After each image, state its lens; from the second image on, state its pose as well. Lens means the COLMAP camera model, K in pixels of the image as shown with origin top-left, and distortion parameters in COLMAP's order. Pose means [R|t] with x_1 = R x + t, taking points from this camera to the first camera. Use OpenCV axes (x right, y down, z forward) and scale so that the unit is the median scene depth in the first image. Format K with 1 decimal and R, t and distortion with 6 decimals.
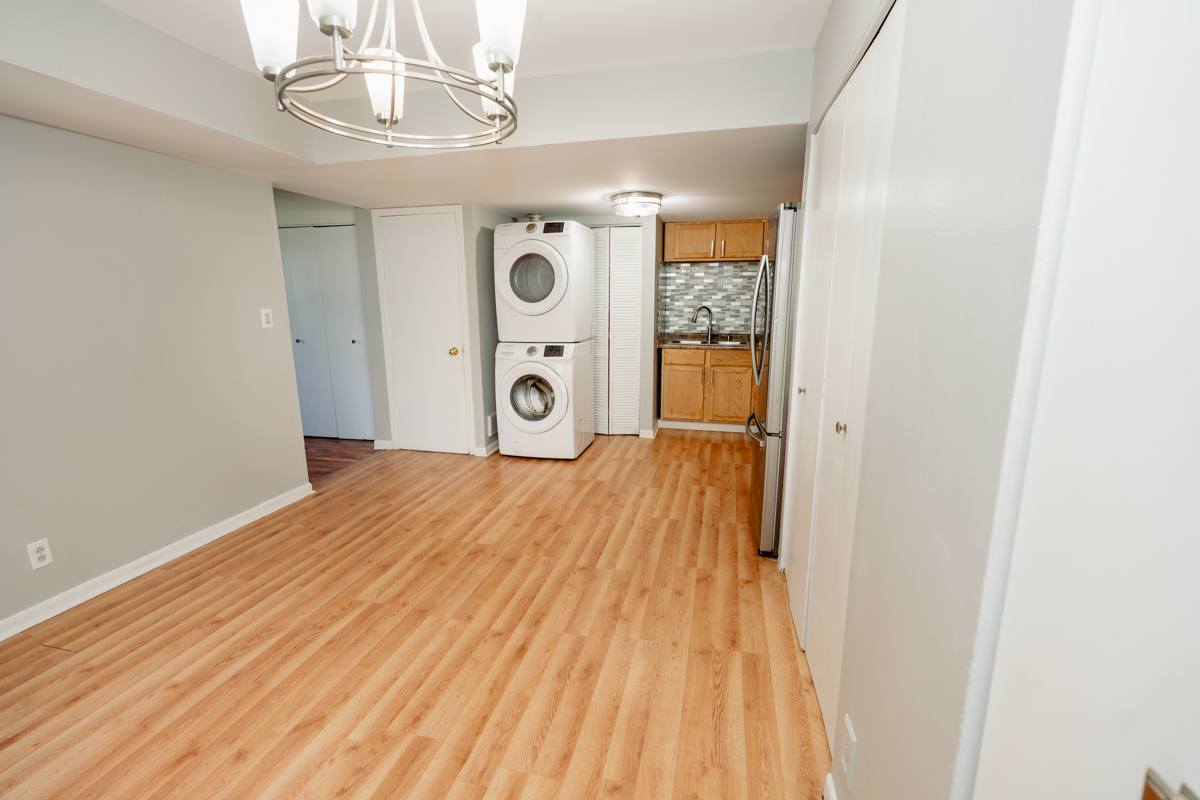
lens RADIAL K [[529.1, 0, 596.0], [0, 529.1, 397.8], [0, 0, 1]] dist [0.004715, -0.001396]
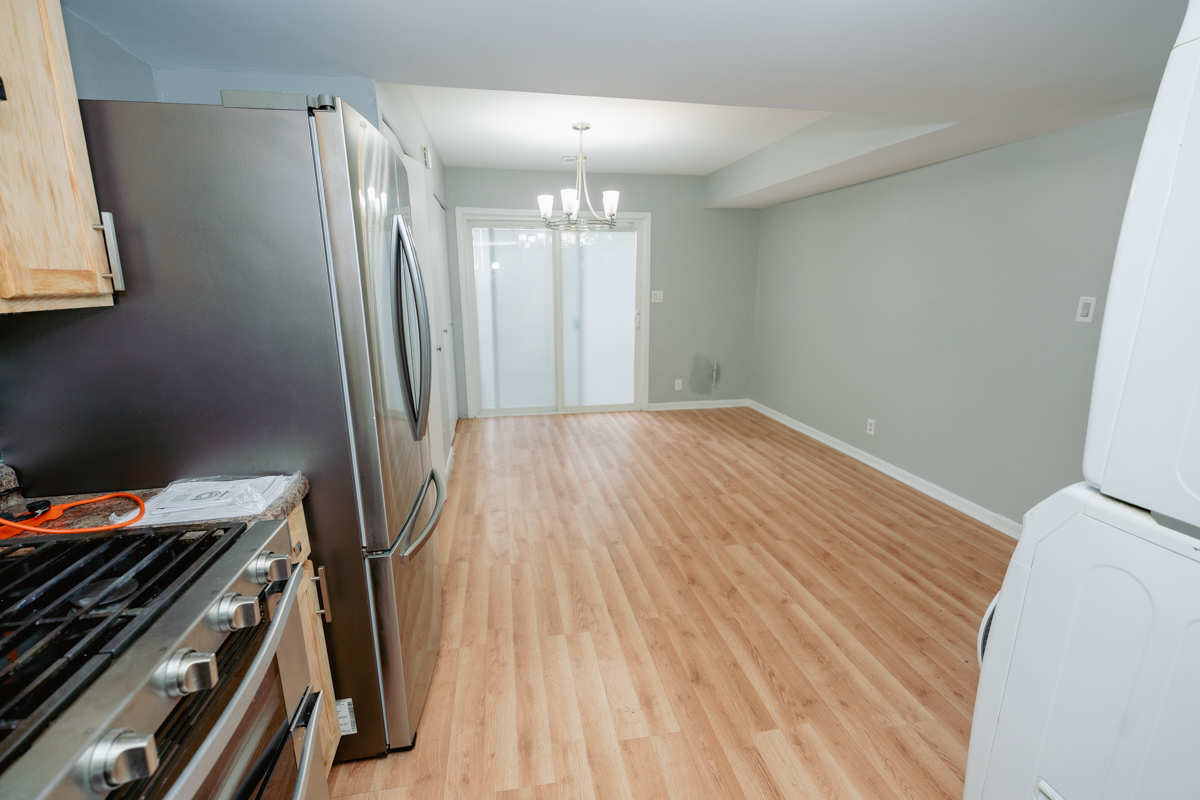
lens RADIAL K [[529.1, 0, 595.9], [0, 529.1, 401.1], [0, 0, 1]] dist [0.004715, -0.001396]
pose [[-0.912944, 0.101275, -0.395318, 0.378031], [-0.067345, 0.918044, 0.390716, -0.329081], [0.402489, 0.383325, -0.831303, 1.654571]]
